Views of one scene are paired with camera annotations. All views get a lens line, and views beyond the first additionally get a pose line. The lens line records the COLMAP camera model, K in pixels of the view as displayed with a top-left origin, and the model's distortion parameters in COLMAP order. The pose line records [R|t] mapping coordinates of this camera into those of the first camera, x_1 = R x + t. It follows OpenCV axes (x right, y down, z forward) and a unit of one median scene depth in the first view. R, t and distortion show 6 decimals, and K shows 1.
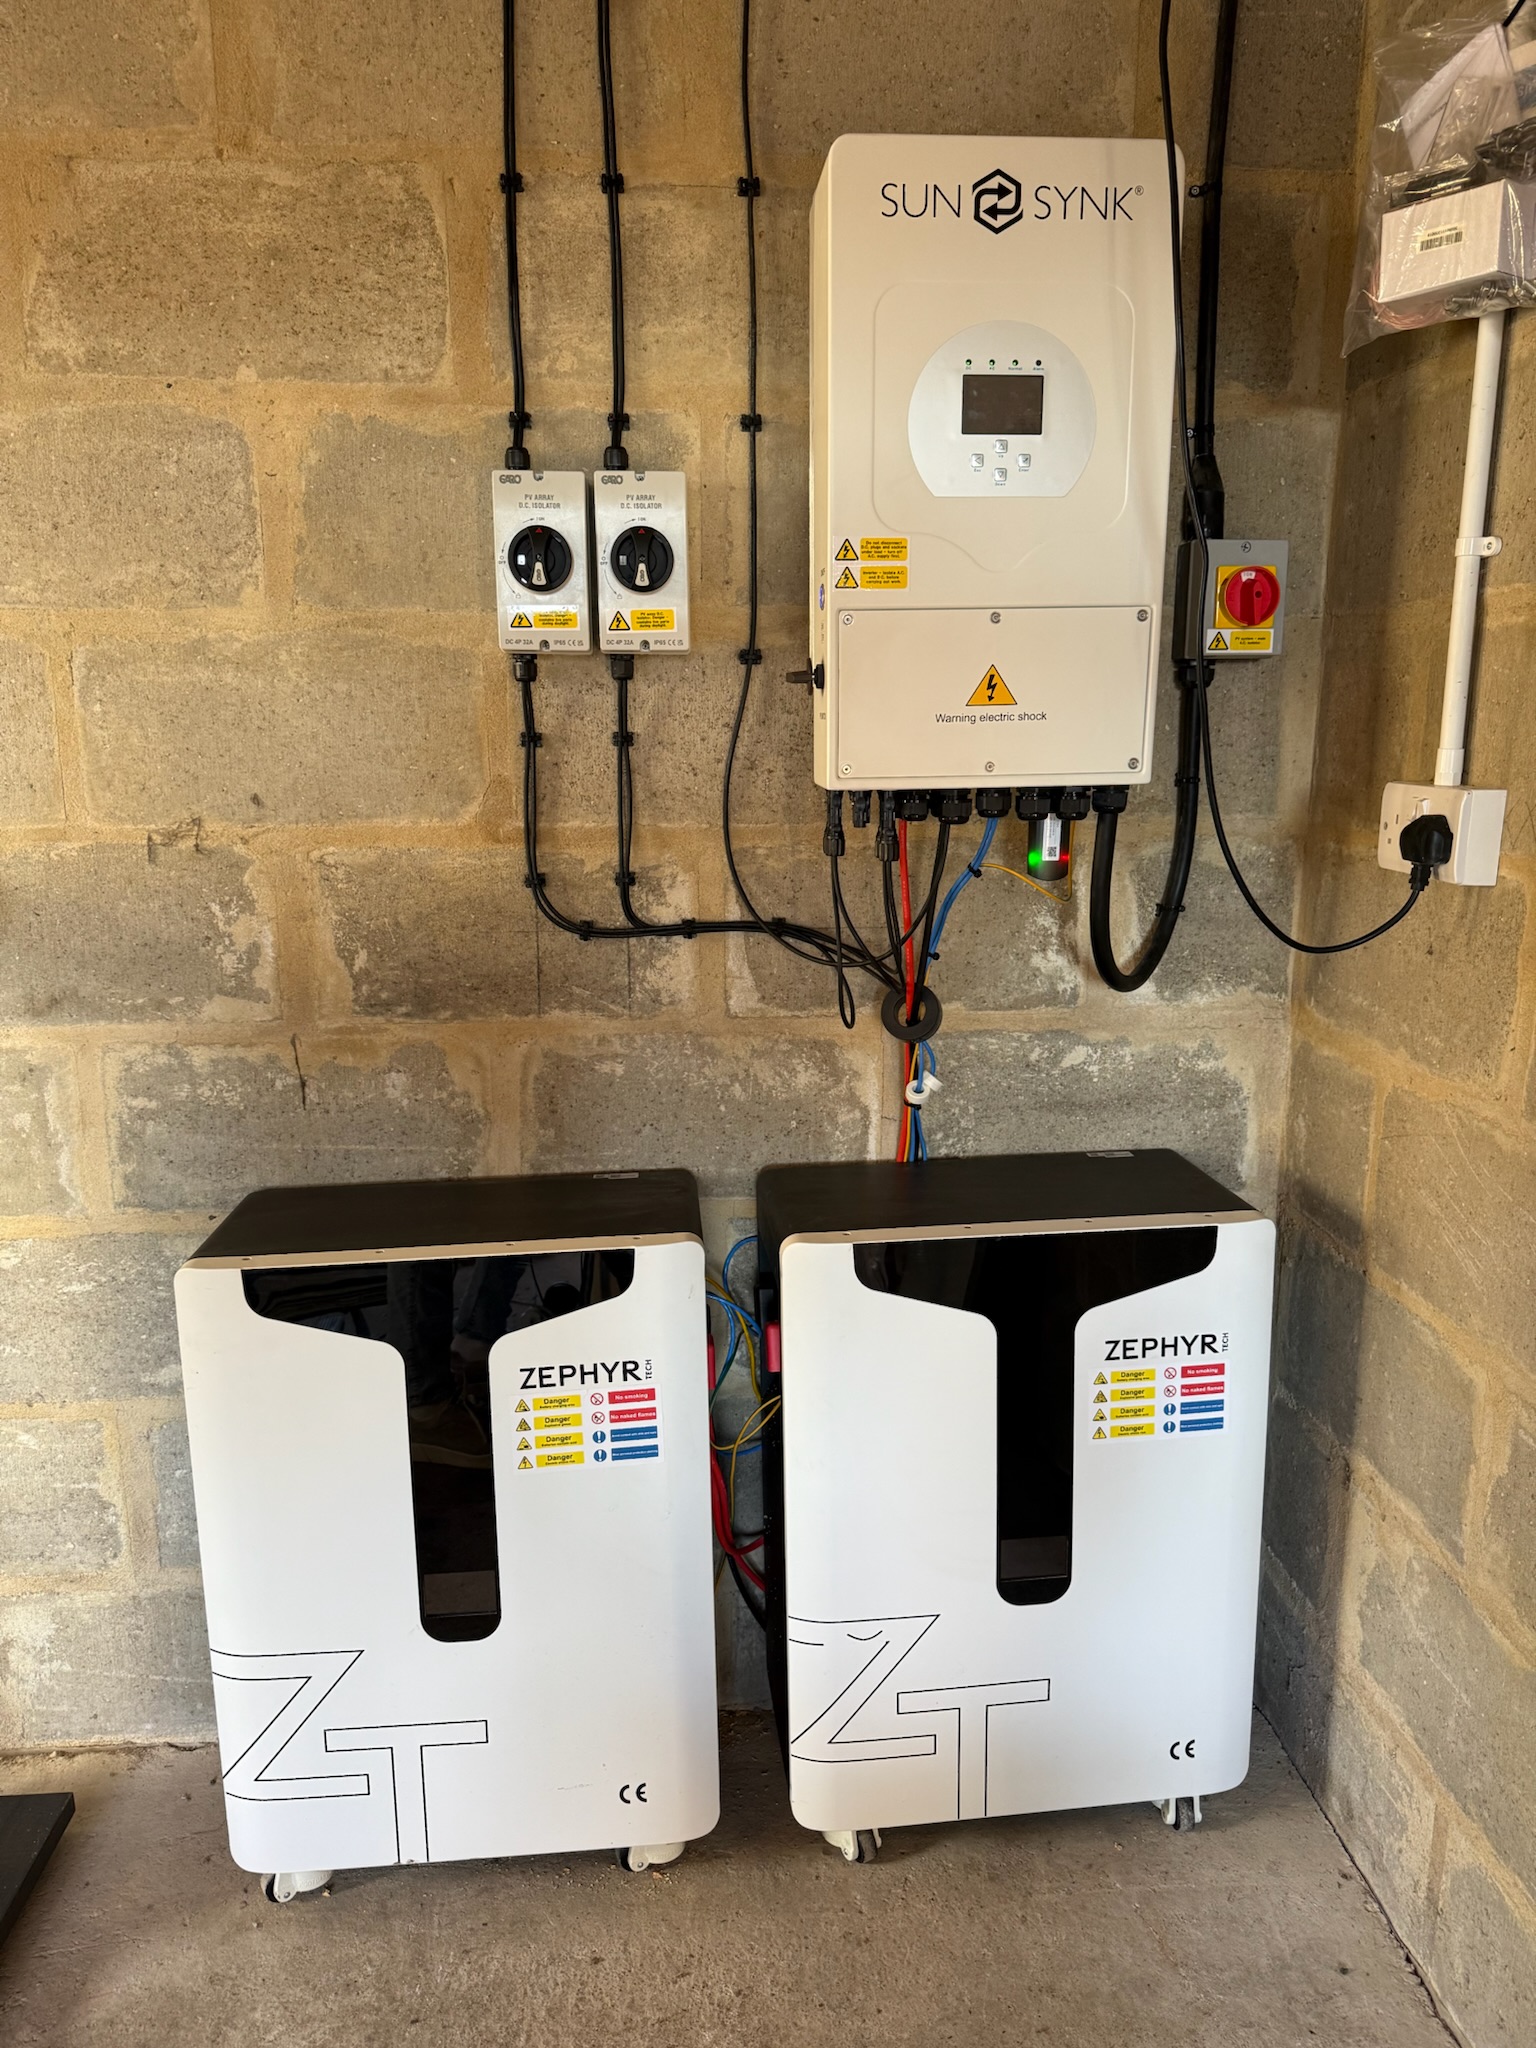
lens RADIAL K [[1447.1, 0, 769.6], [0, 1447.1, 1024.7], [0, 0, 1]] dist [0.041942, -0.025514]
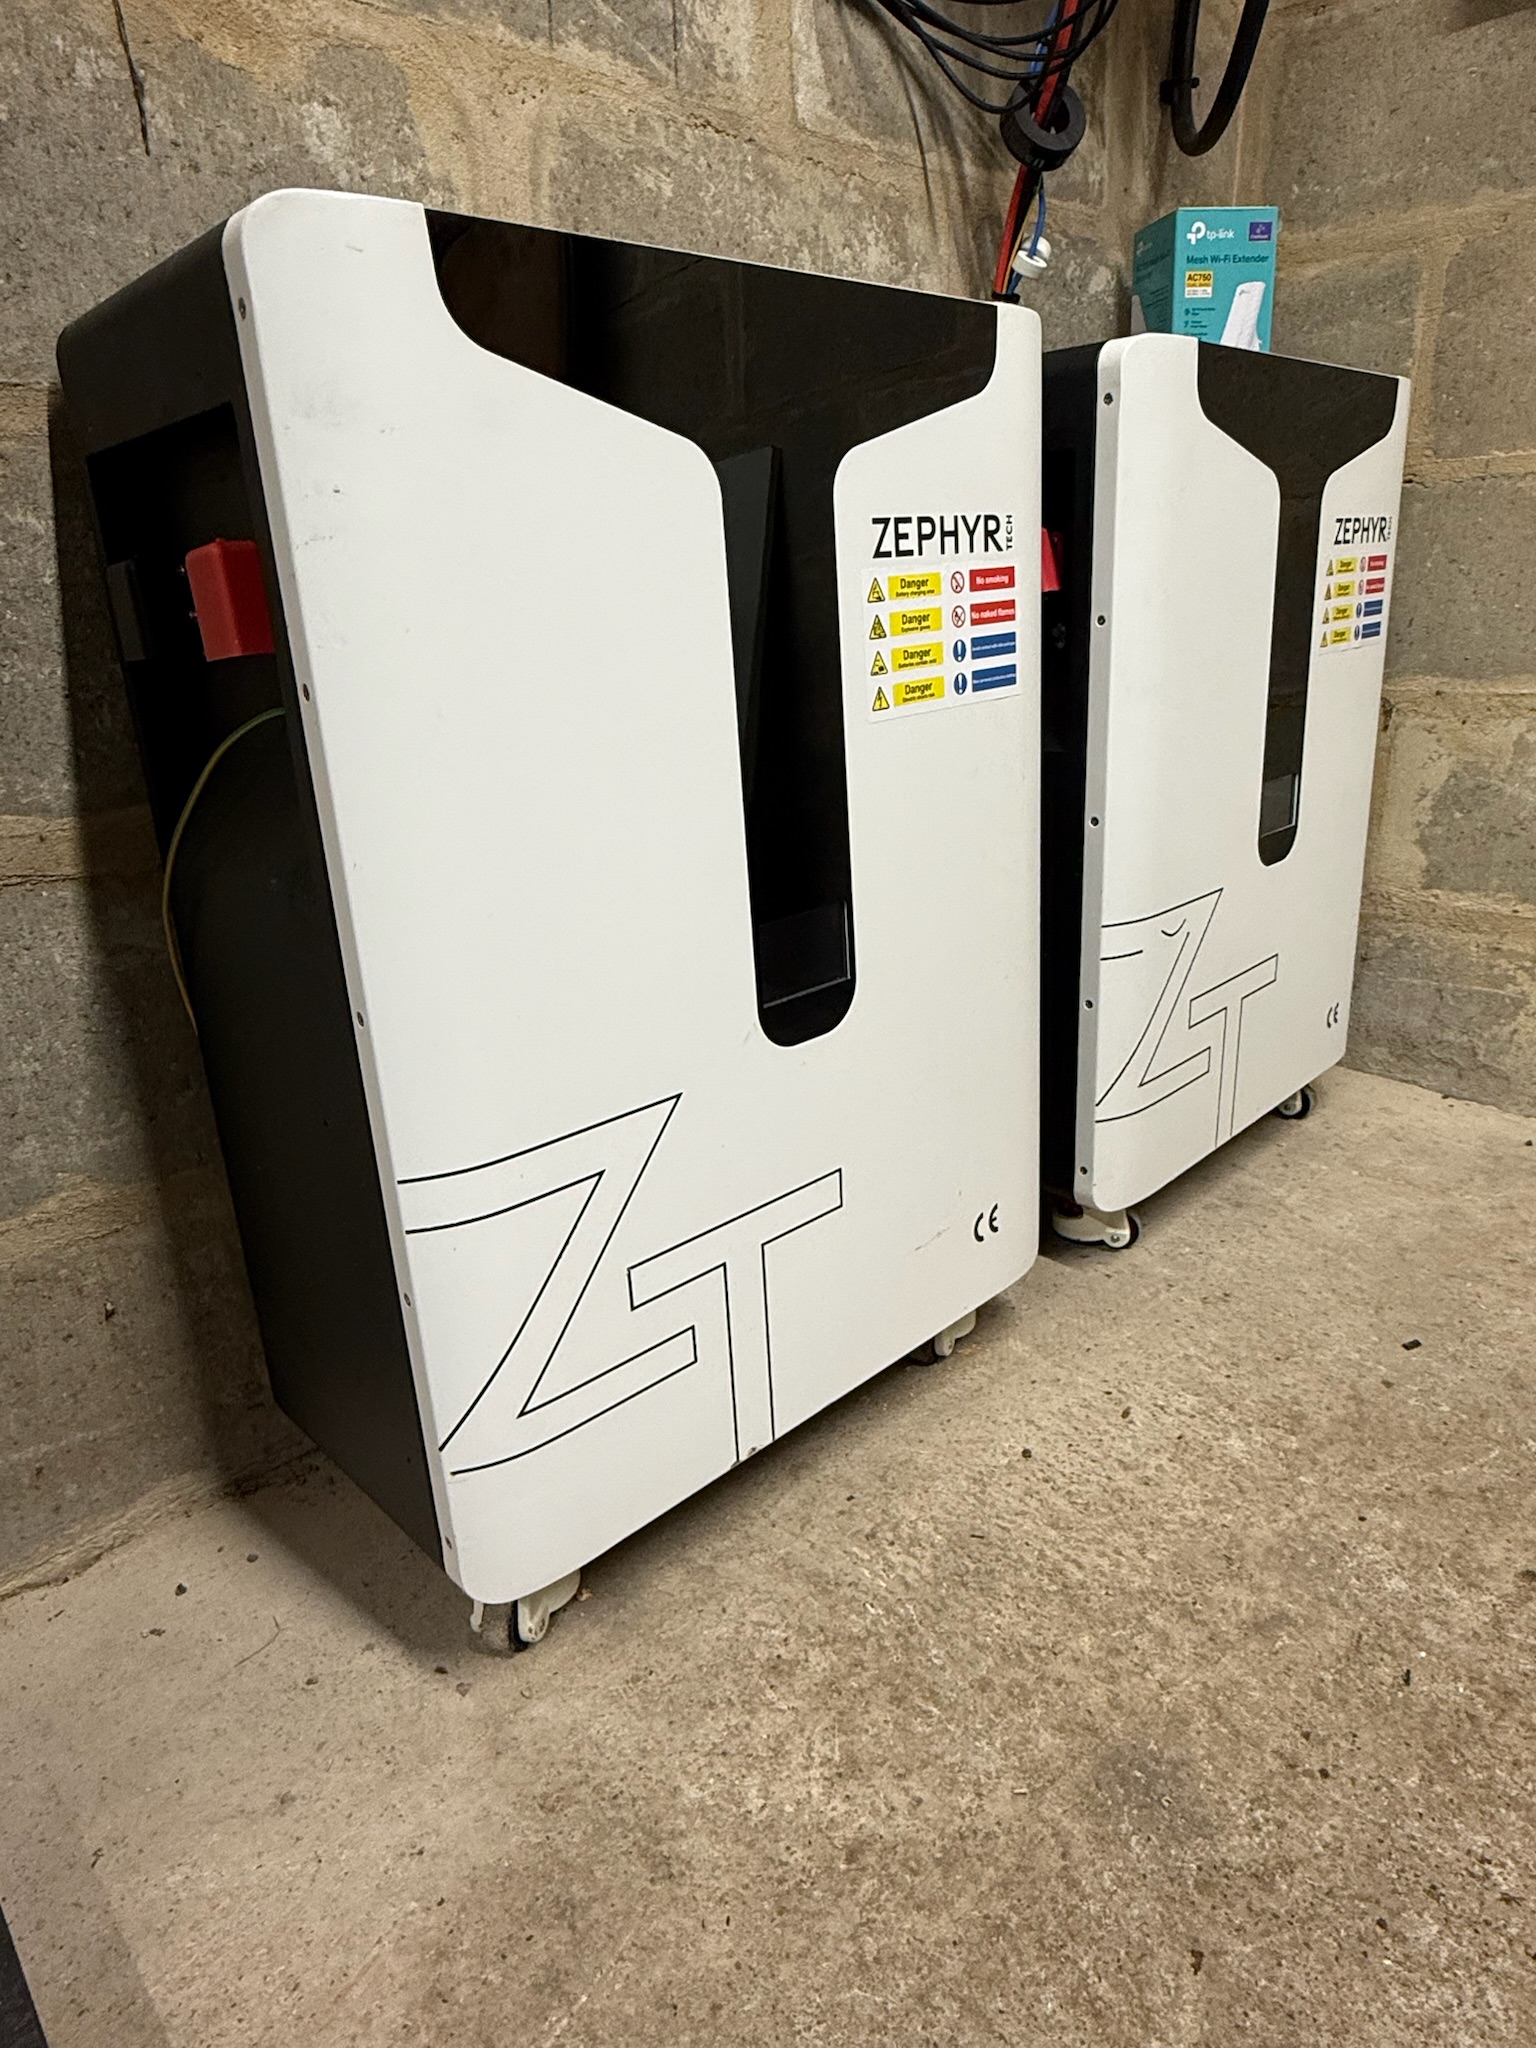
lens RADIAL K [[1261.7, 0, 771.8], [0, 1261.7, 1014.3], [0, 0, 1]] dist [0.003508, -0.007607]
pose [[0.774131, -0.219378, 0.593797, -0.510284], [0.159725, 0.975371, 0.152119, 0.328270], [-0.612544, -0.022916, 0.790104, 0.603909]]
